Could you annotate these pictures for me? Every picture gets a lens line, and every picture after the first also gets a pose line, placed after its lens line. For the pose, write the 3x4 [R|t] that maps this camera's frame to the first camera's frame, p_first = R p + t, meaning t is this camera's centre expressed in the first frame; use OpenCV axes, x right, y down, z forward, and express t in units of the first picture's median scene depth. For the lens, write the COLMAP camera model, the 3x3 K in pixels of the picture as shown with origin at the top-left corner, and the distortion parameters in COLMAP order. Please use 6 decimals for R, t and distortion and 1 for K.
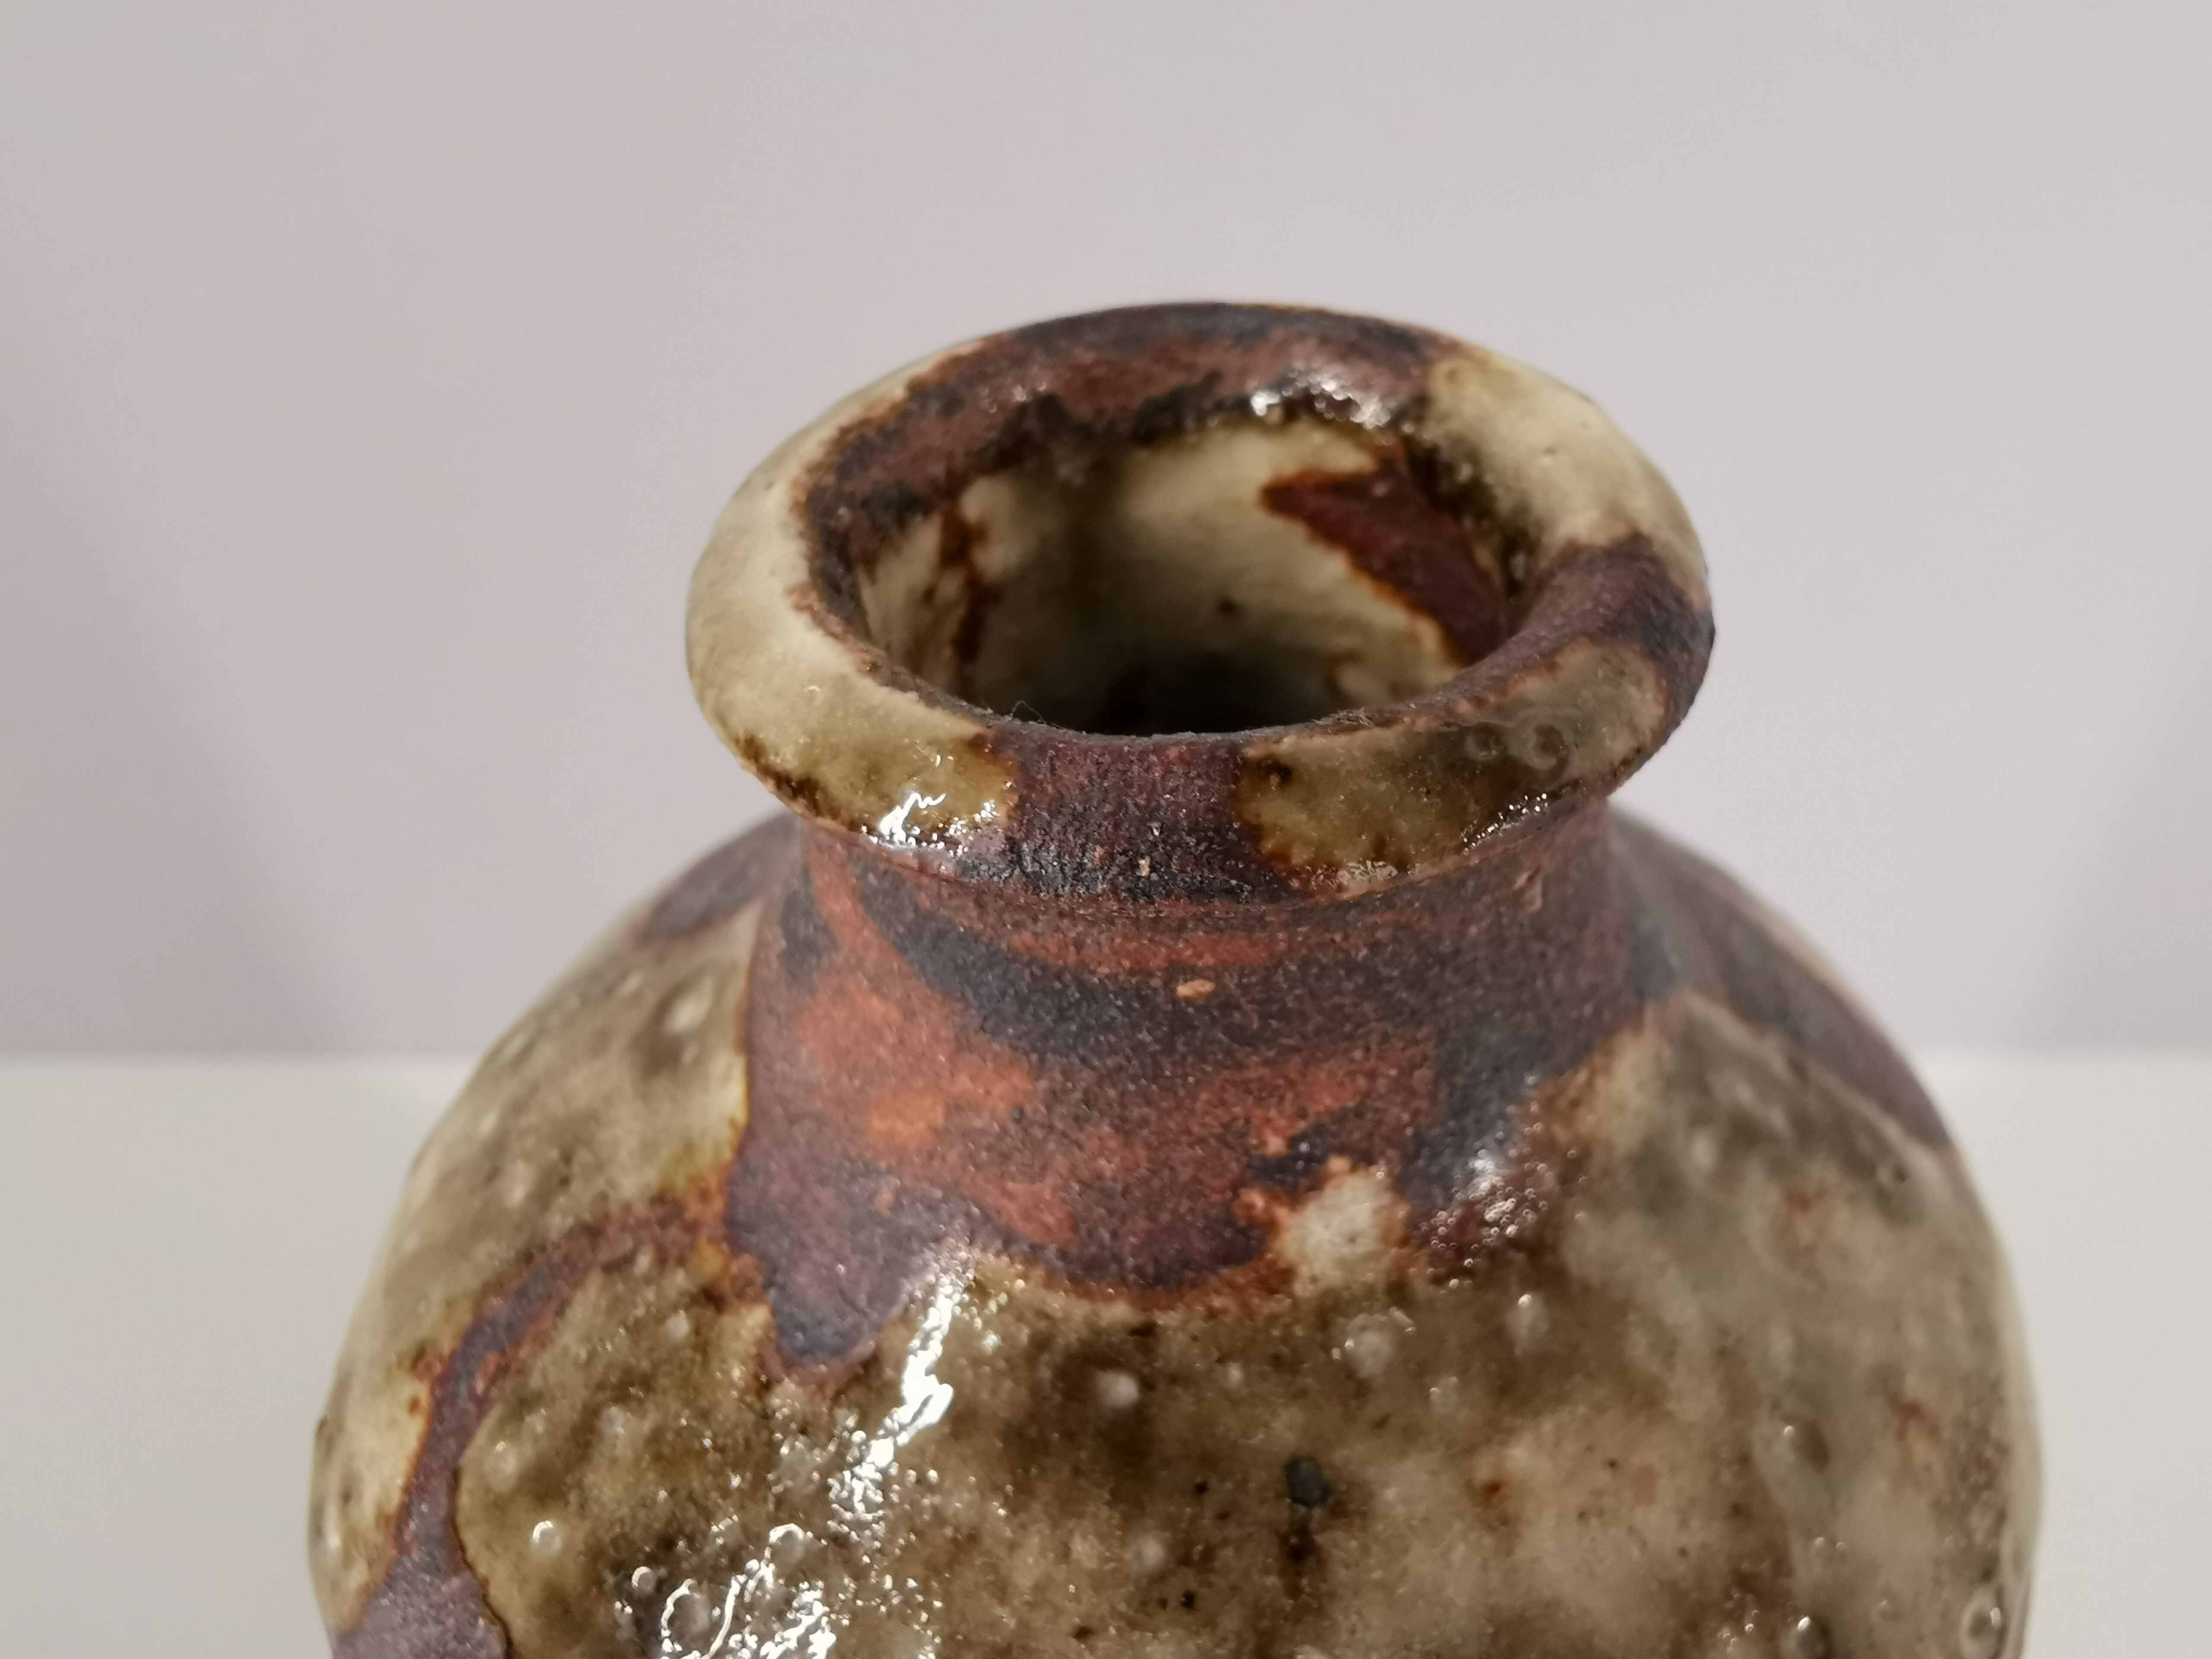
lens RADIAL K [[1769.7, 0, 1408.9], [0, 1769.7, 828.3], [0, 0, 1]] dist [-0.001919, -0.000609]
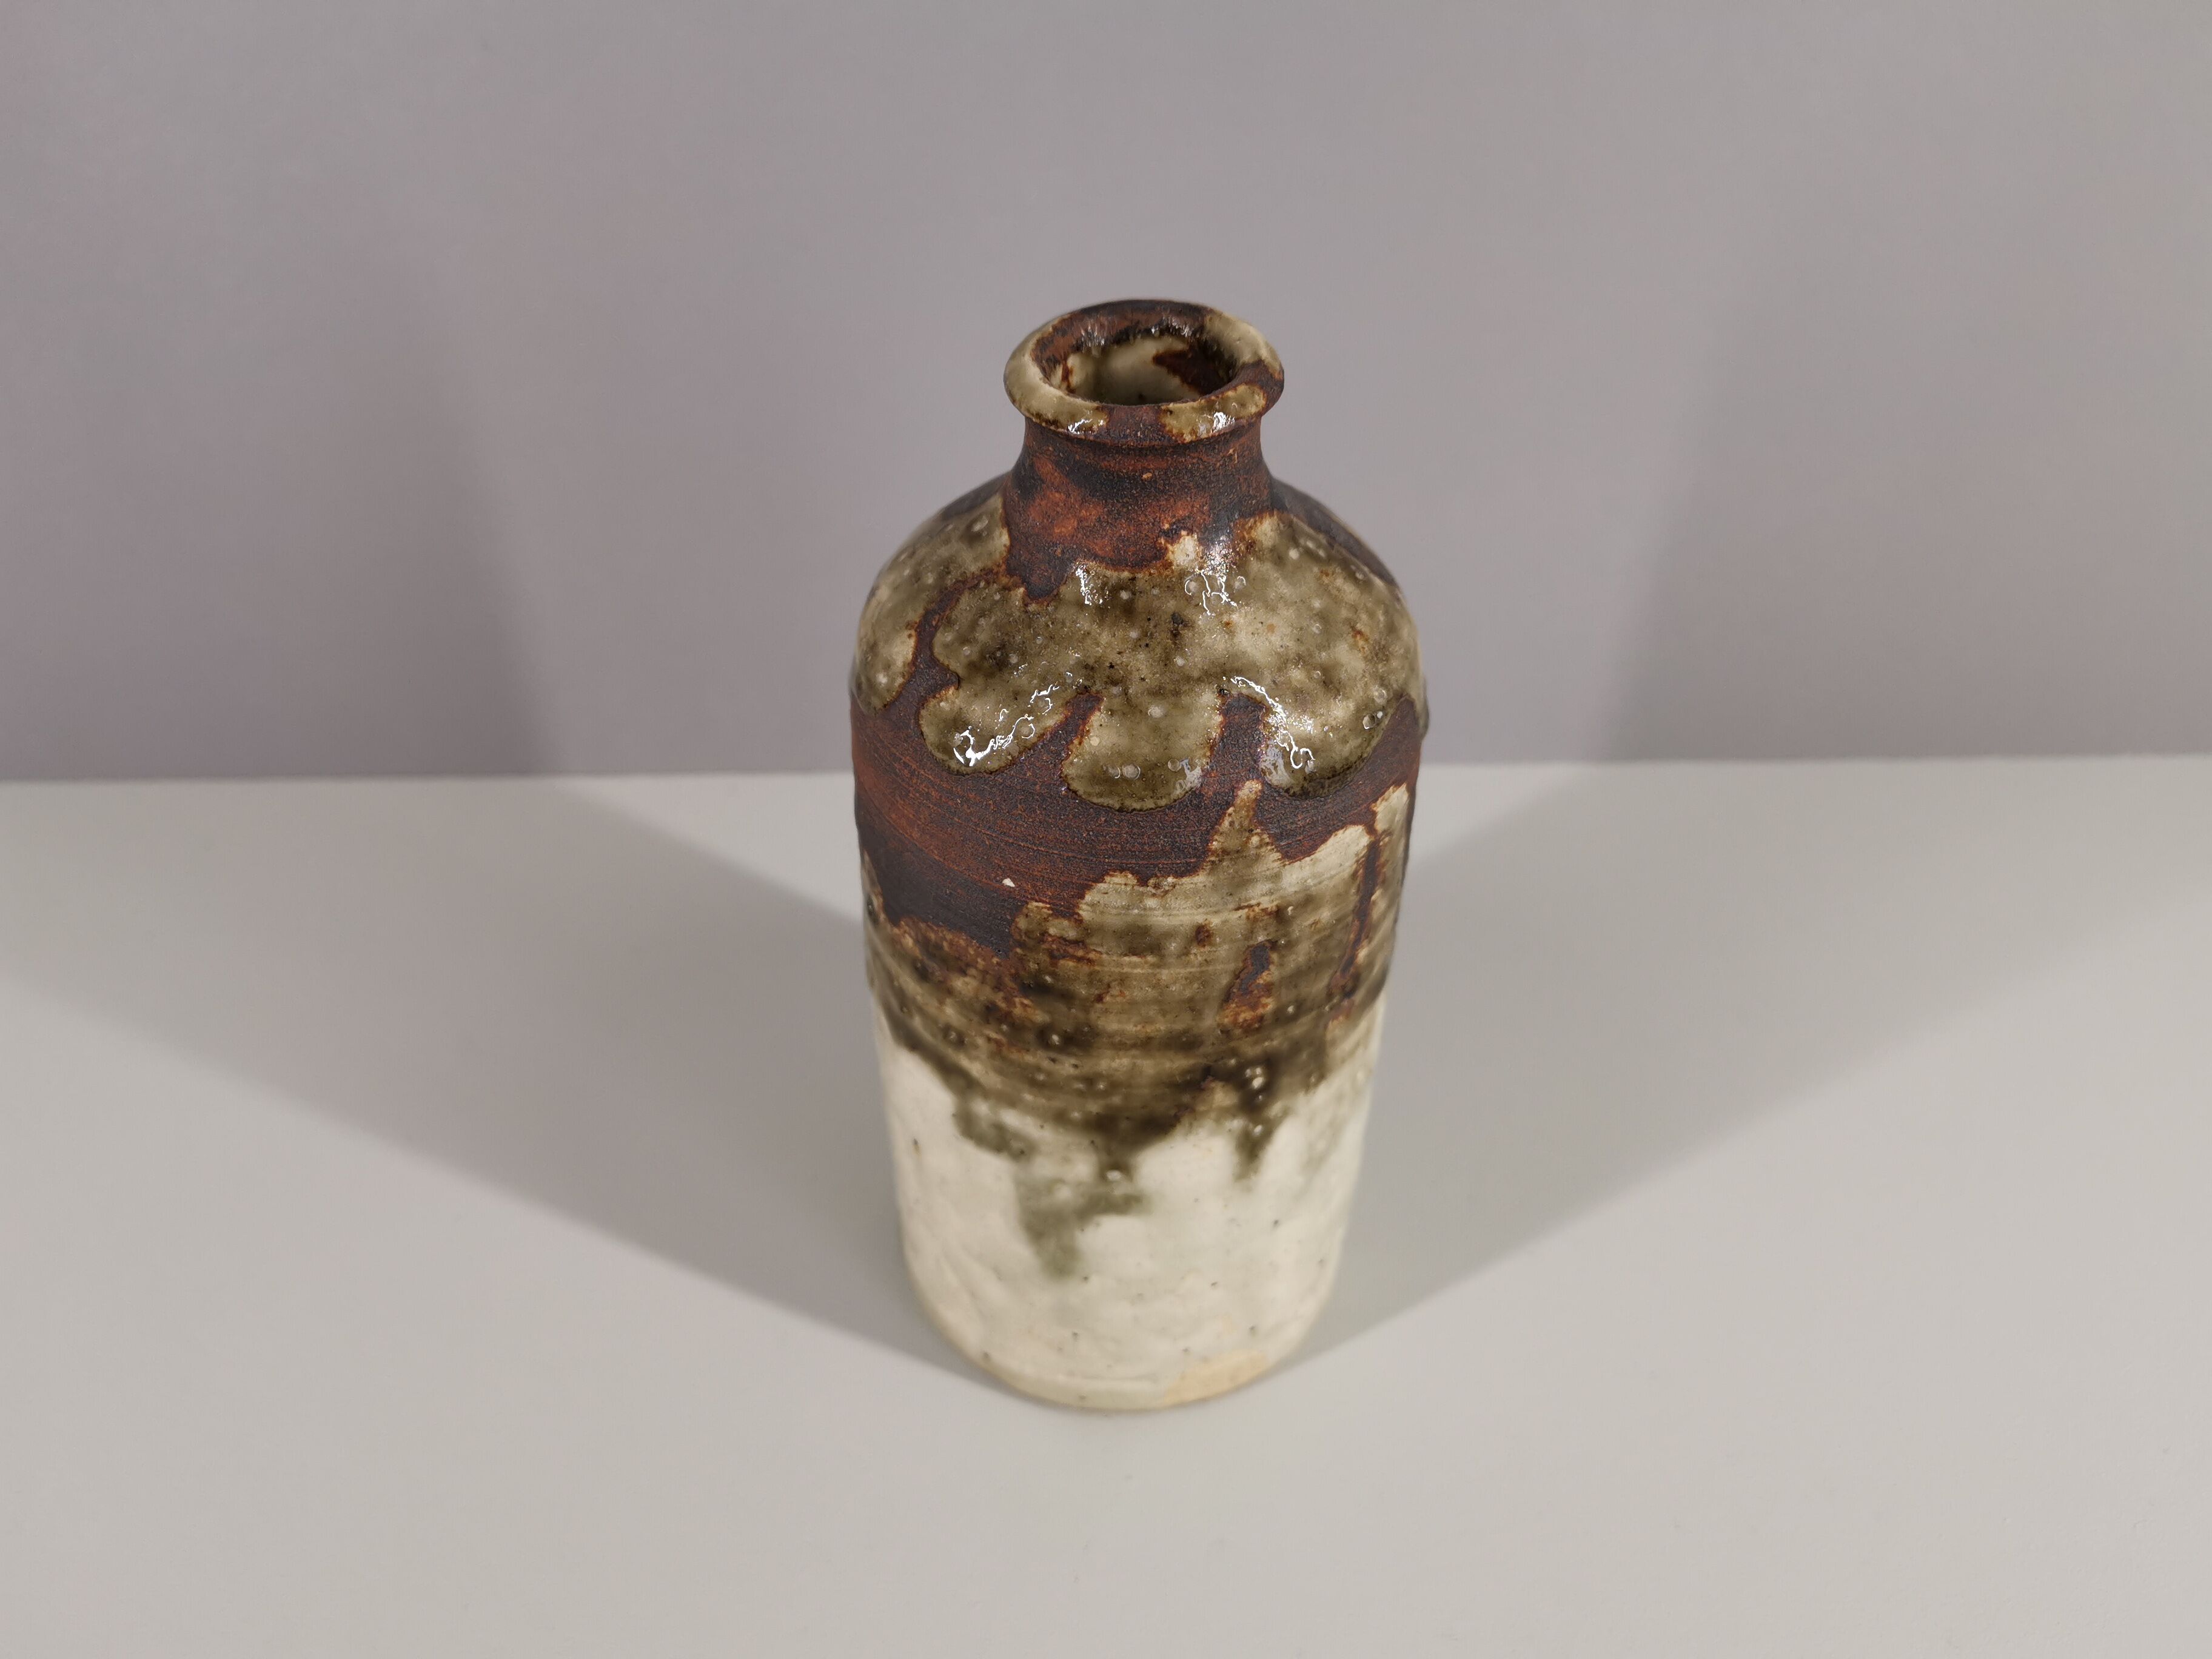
lens RADIAL K [[1775.7, 0, 1106.0], [0, 1775.7, 829.5], [0, 0, 1]] dist [-0.012324, -0.007574]
pose [[0.998317, -0.021187, -0.053992, -0.014076], [0.022119, 0.999615, 0.016735, 0.700608], [0.053617, -0.017901, 0.998401, -2.570063]]
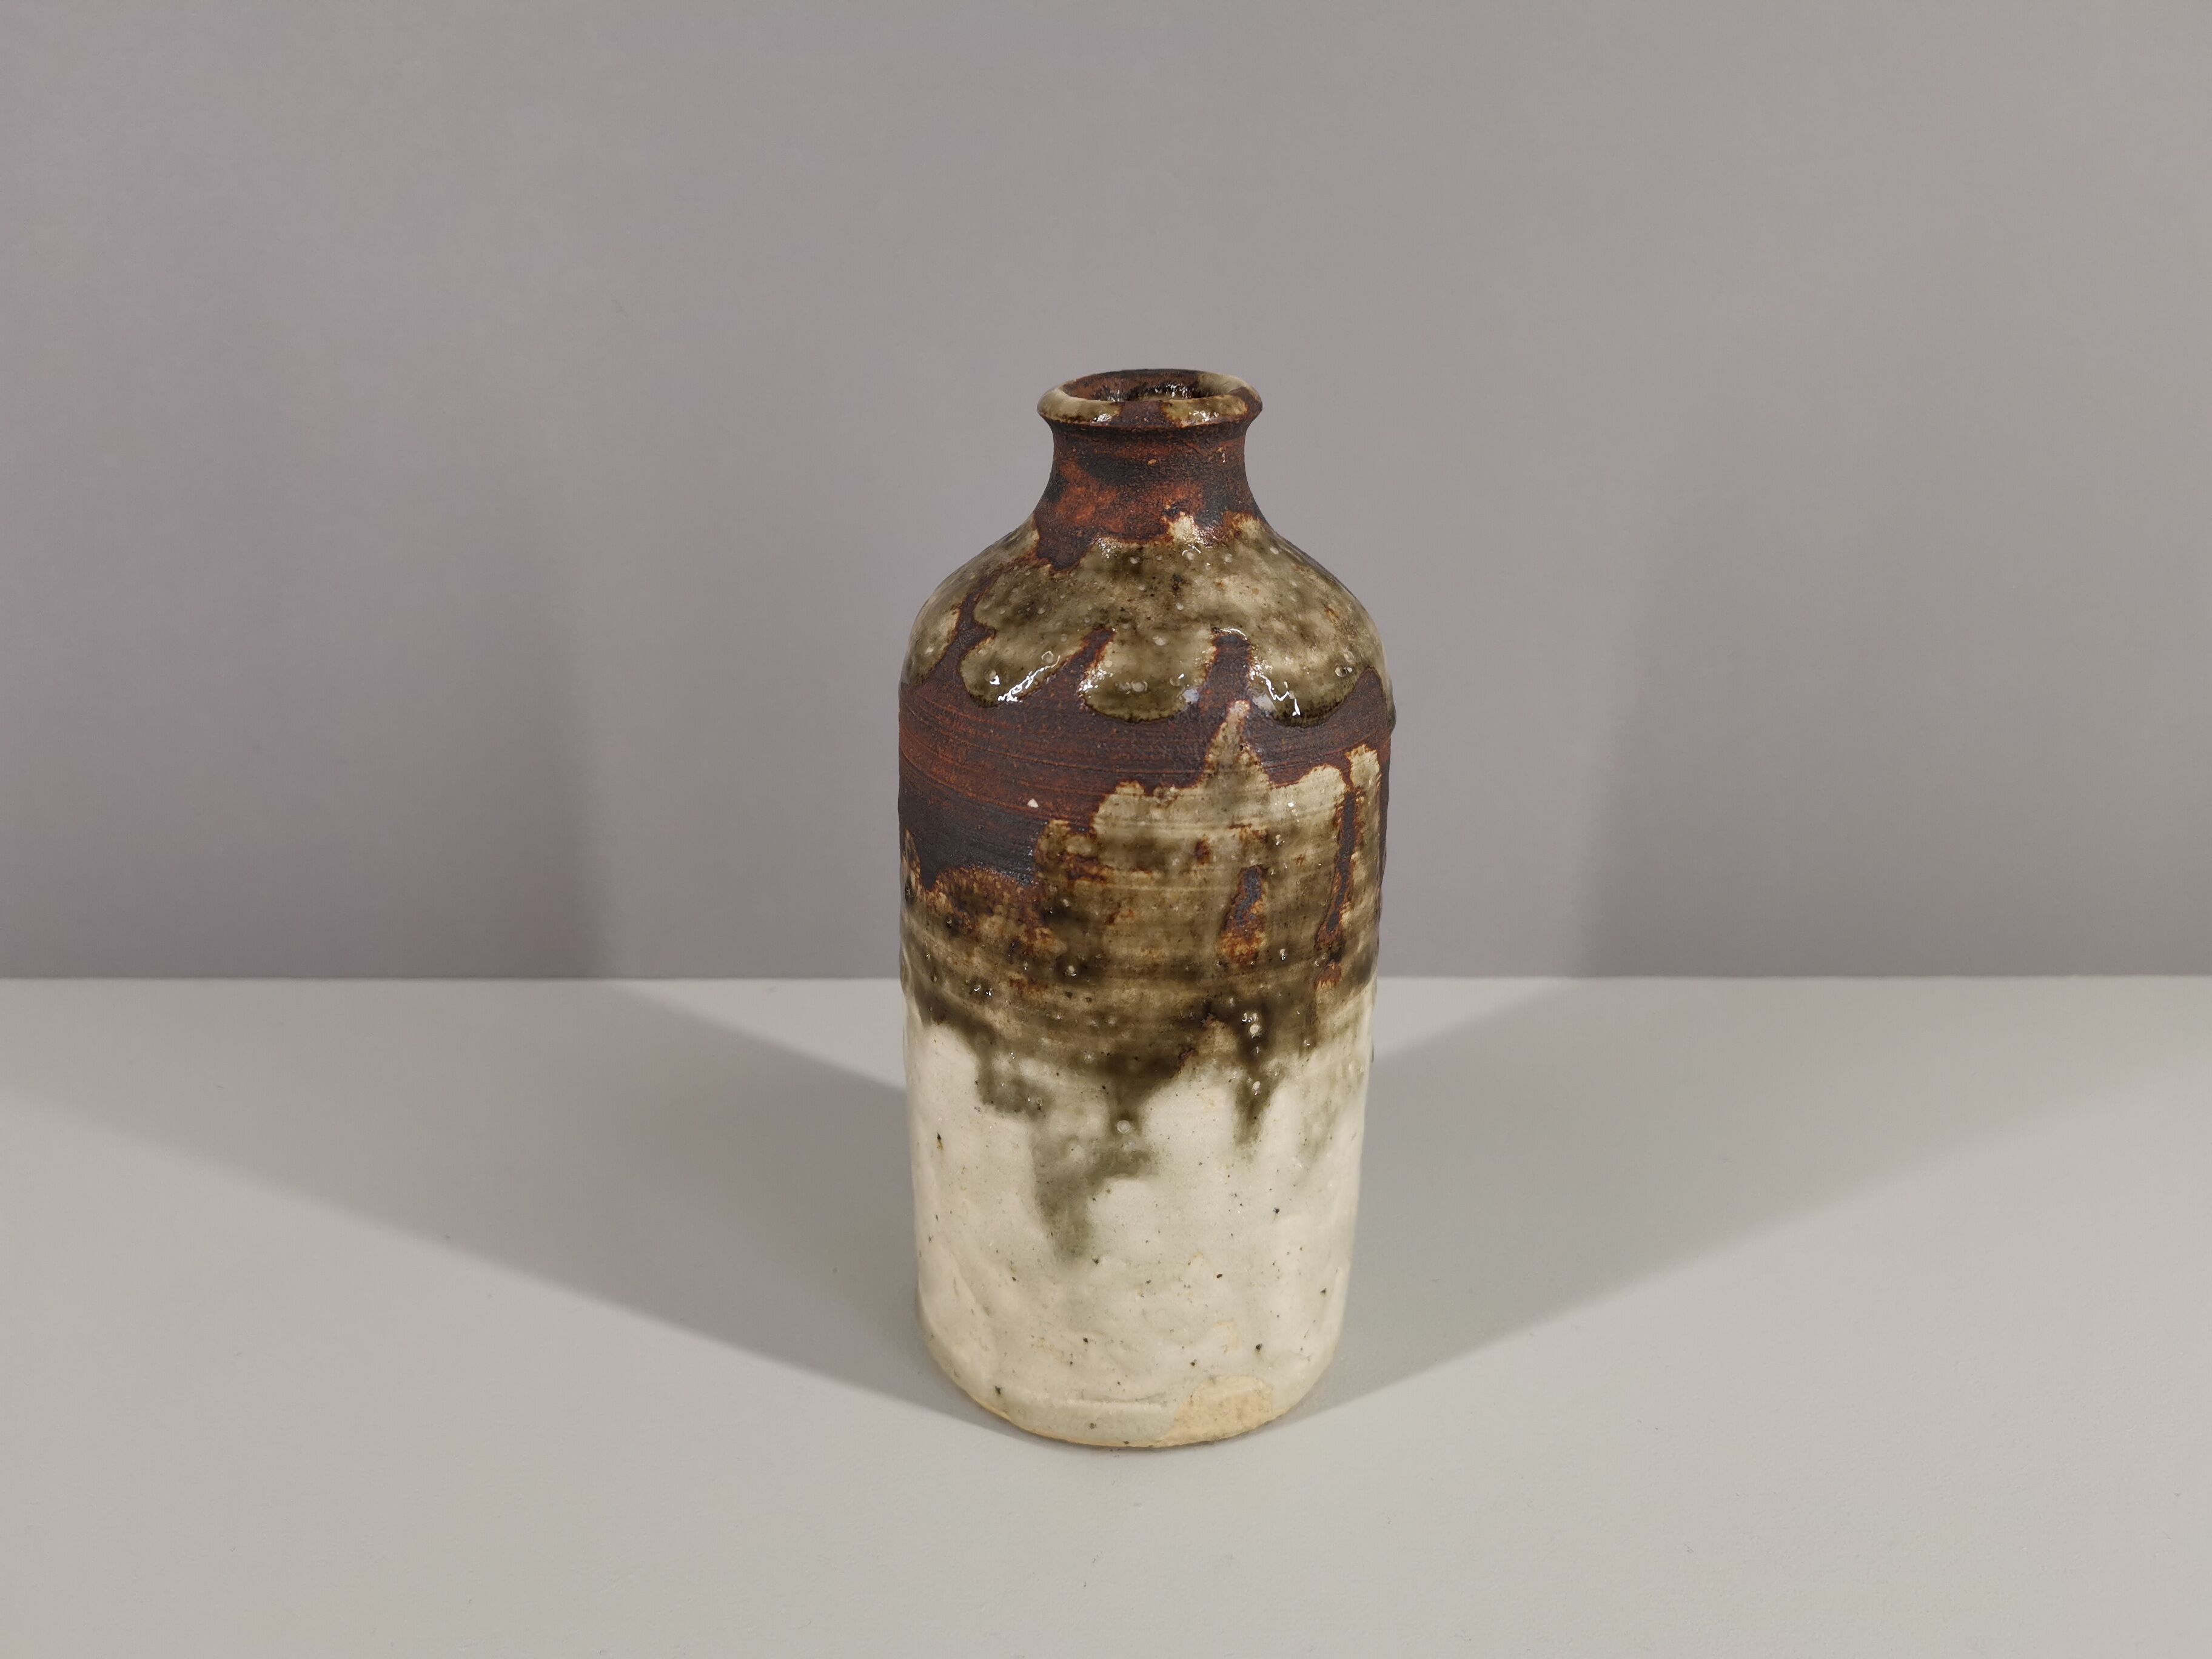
lens RADIAL K [[1775.7, 0, 1106.0], [0, 1775.7, 829.5], [0, 0, 1]] dist [-0.012324, -0.007574]
pose [[0.997944, -0.031967, -0.055554, -0.007846], [0.015051, 0.959388, -0.281688, 2.105755], [0.062302, 0.280273, 0.957896, -2.946108]]
